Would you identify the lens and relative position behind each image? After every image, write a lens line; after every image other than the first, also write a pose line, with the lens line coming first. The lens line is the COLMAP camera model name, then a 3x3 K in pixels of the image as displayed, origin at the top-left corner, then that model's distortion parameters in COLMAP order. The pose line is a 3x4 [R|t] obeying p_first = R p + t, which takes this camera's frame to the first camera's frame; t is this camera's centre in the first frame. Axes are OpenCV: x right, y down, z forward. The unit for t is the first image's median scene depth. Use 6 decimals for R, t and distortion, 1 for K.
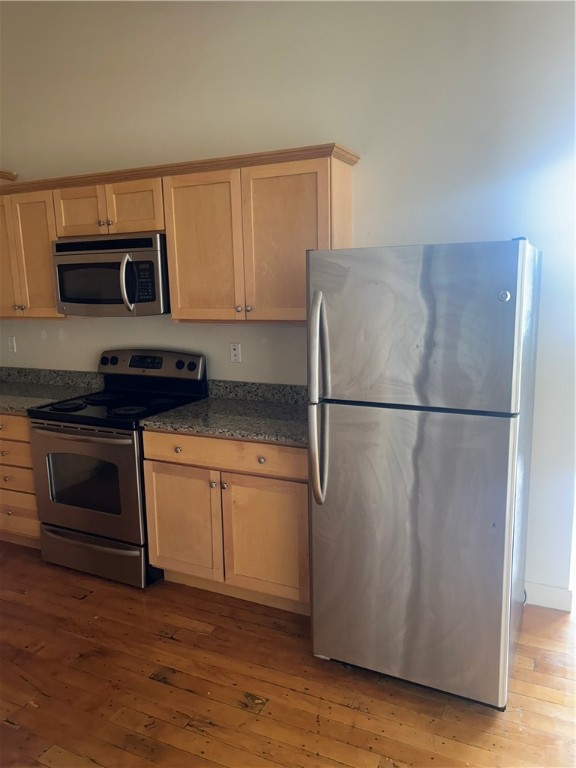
lens RADIAL K [[578.2, 0, 291.0], [0, 578.2, 383.8], [0, 0, 1]] dist [0.045863, -0.056758]
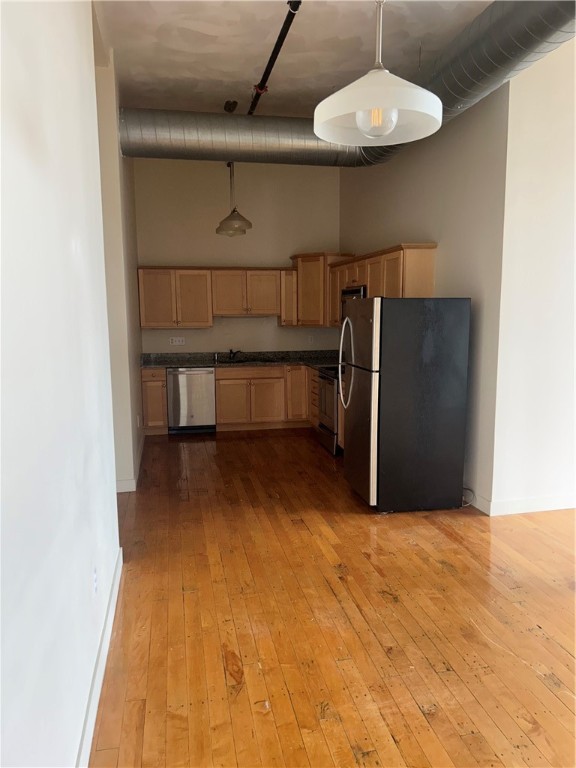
lens RADIAL K [[578.2, 0, 298.3], [0, 578.2, 407.4], [0, 0, 1]] dist [0.045863, -0.056758]
pose [[0.610980, 0.148905, -0.777516, 1.279922], [-0.143681, 0.986697, 0.076060, 0.040099], [0.778498, 0.065243, 0.624247, -0.427267]]
